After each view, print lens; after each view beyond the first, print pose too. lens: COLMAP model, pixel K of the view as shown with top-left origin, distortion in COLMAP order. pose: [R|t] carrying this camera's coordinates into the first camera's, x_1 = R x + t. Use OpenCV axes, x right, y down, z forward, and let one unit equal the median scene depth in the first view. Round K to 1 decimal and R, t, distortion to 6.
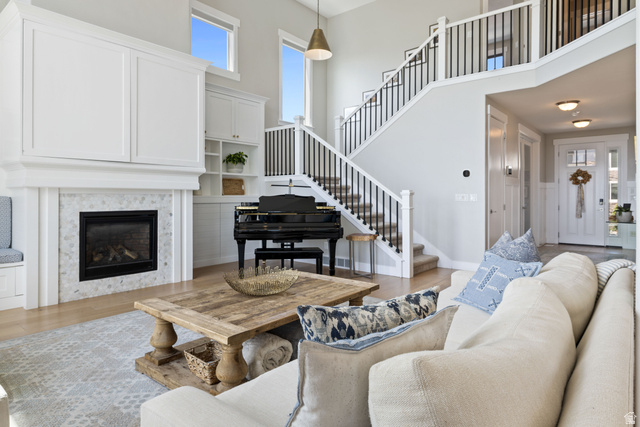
lens RADIAL K [[385.0, 0, 316.7], [0, 385.0, 200.4], [0, 0, 1]] dist [0.000313, 0.001251]
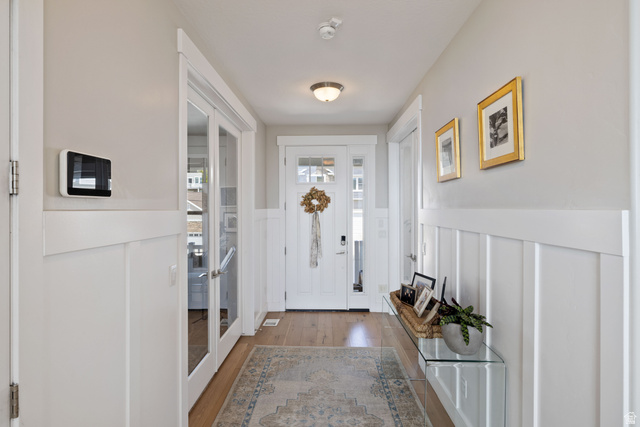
lens RADIAL K [[324.2, 0, 319.7], [0, 324.2, 211.7], [0, 0, 1]] dist [-0.000727, 0.000003]
pose [[0.780087, -0.004755, 0.625653, 0.366264], [0.005450, 0.999985, 0.000805, -0.043125], [-0.625647, 0.002782, 0.780101, 0.592343]]
